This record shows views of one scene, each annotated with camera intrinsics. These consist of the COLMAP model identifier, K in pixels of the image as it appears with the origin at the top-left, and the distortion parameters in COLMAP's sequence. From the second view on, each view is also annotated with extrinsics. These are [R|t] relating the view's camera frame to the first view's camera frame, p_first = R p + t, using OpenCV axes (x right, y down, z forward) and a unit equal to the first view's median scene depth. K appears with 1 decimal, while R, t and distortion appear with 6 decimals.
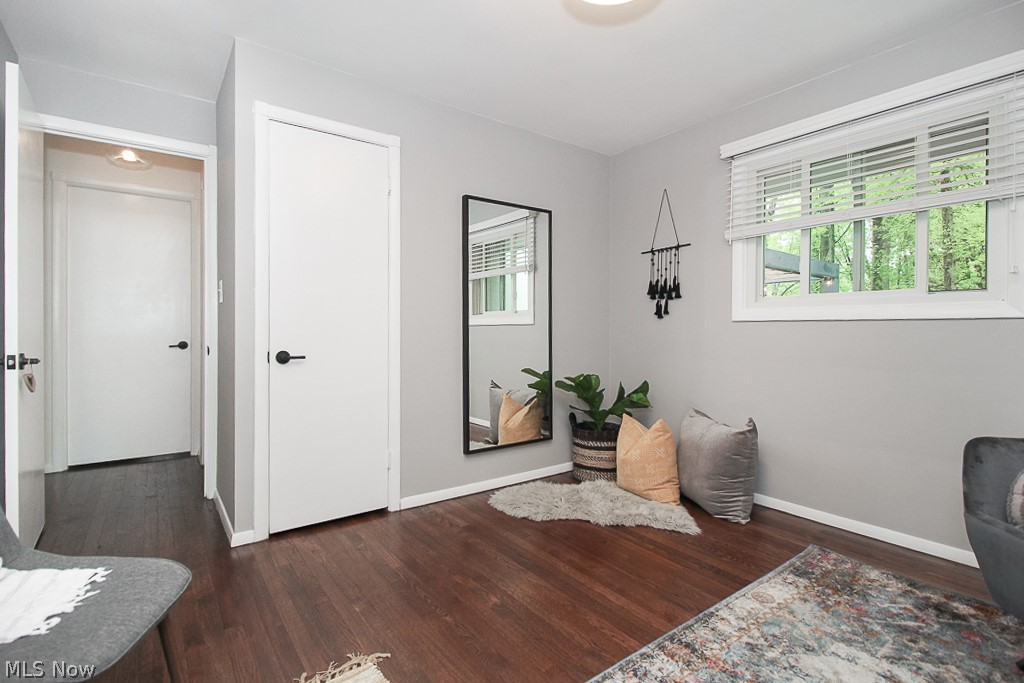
lens RADIAL K [[488.5, 0, 513.4], [0, 488.5, 330.2], [0, 0, 1]] dist [-0.000045, -0.000022]
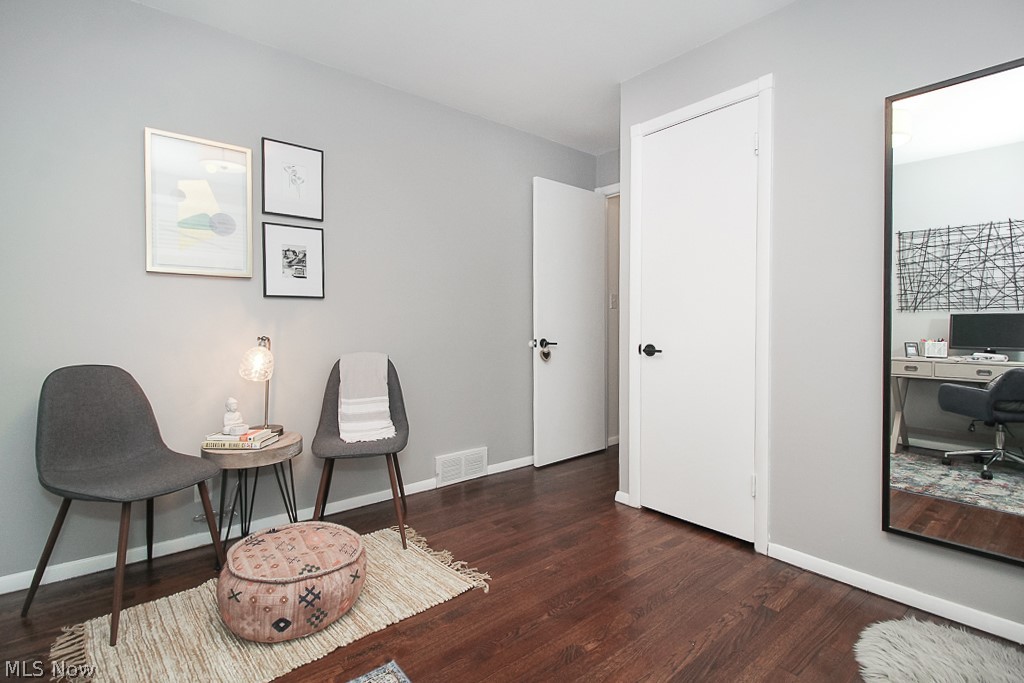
lens RADIAL K [[482.6, 0, 499.6], [0, 482.6, 336.9], [0, 0, 1]] dist [-0.001372, -0.000235]
pose [[0.043769, 0.022133, -0.998796, 0.580892], [-0.001734, 0.999755, 0.022078, 0.002571], [0.999040, 0.000765, 0.043797, 0.611561]]
